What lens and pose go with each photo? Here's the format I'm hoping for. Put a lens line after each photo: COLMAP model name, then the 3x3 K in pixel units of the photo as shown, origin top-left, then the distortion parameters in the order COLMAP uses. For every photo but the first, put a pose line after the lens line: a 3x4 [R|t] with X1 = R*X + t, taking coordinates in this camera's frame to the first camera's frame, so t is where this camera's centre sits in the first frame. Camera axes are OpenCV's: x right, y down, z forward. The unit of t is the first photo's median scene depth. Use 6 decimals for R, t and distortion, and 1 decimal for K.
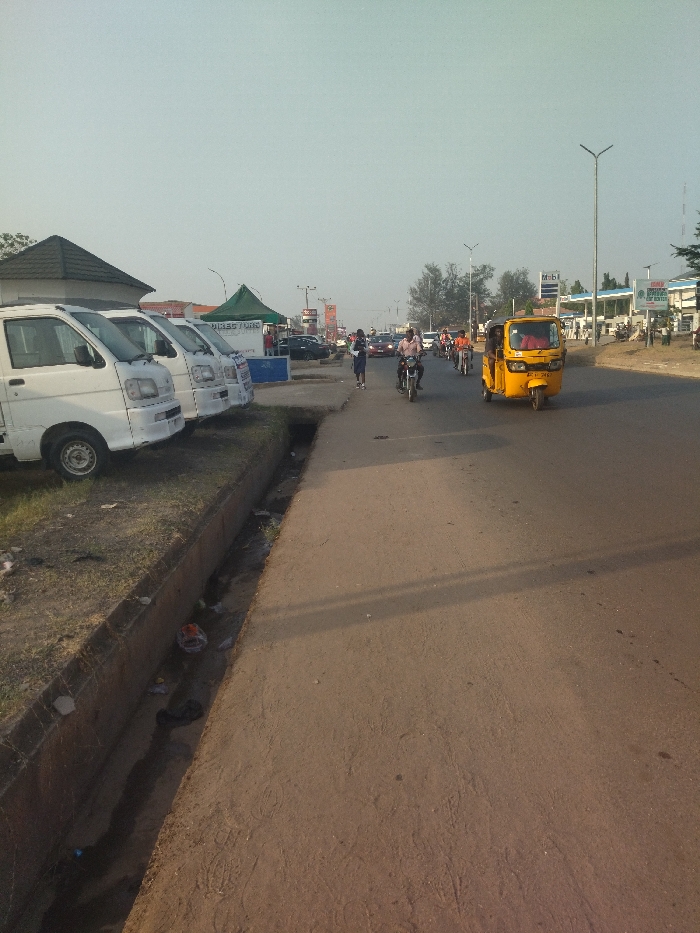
lens RADIAL K [[734.7, 0, 350.0], [0, 734.7, 466.5], [0, 0, 1]] dist [0.120864, 0.000809]
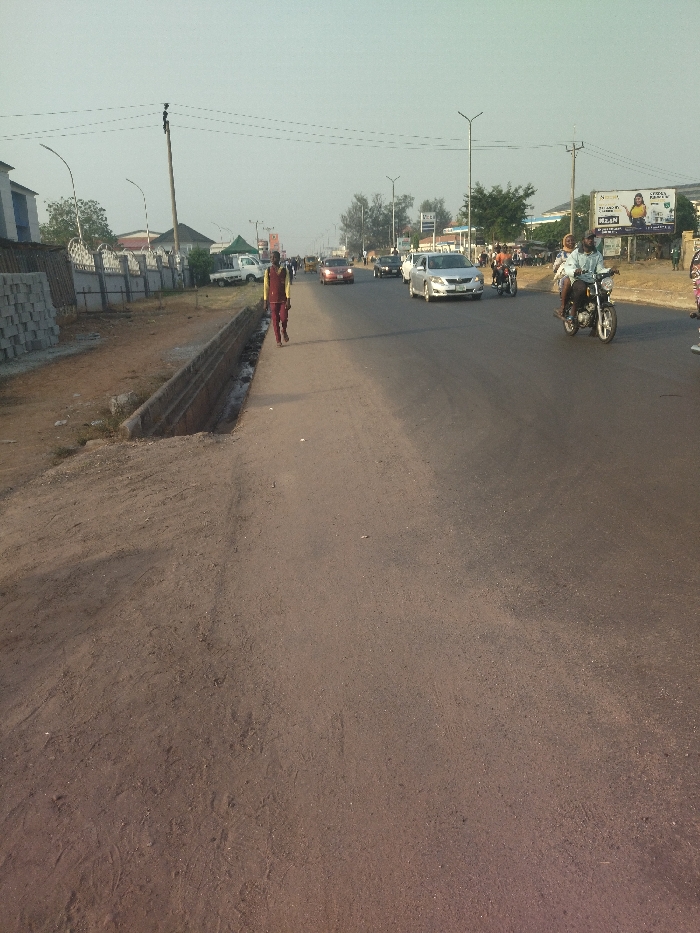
lens RADIAL K [[737.8, 0, 354.8], [0, 737.8, 491.1], [0, 0, 1]] dist [0.084892, -0.171352]
pose [[0.996521, -0.031232, 0.077270, -0.000327], [0.021101, 0.991470, 0.128619, 0.039386], [-0.080628, -0.126541, 0.988679, -0.224775]]
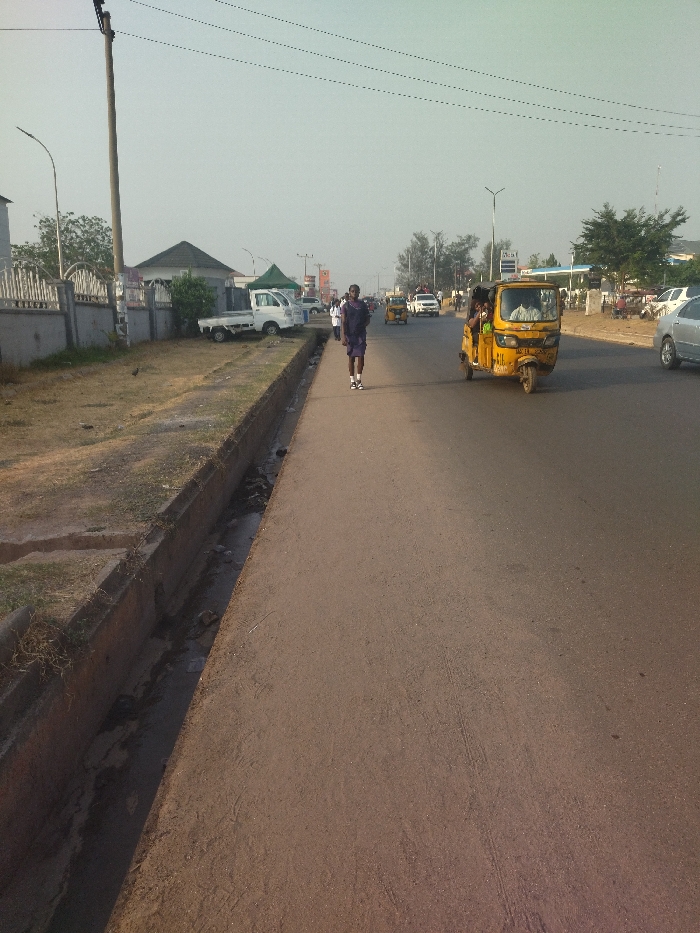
lens RADIAL K [[752.5, 0, 350.0], [0, 752.5, 466.5], [0, 0, 1]] dist [0.080354, -0.163516]
pose [[0.999554, 0.024302, 0.017338, -0.000448], [-0.025035, 0.998744, 0.043409, 0.019278], [-0.016261, -0.043824, 0.998907, -0.110180]]
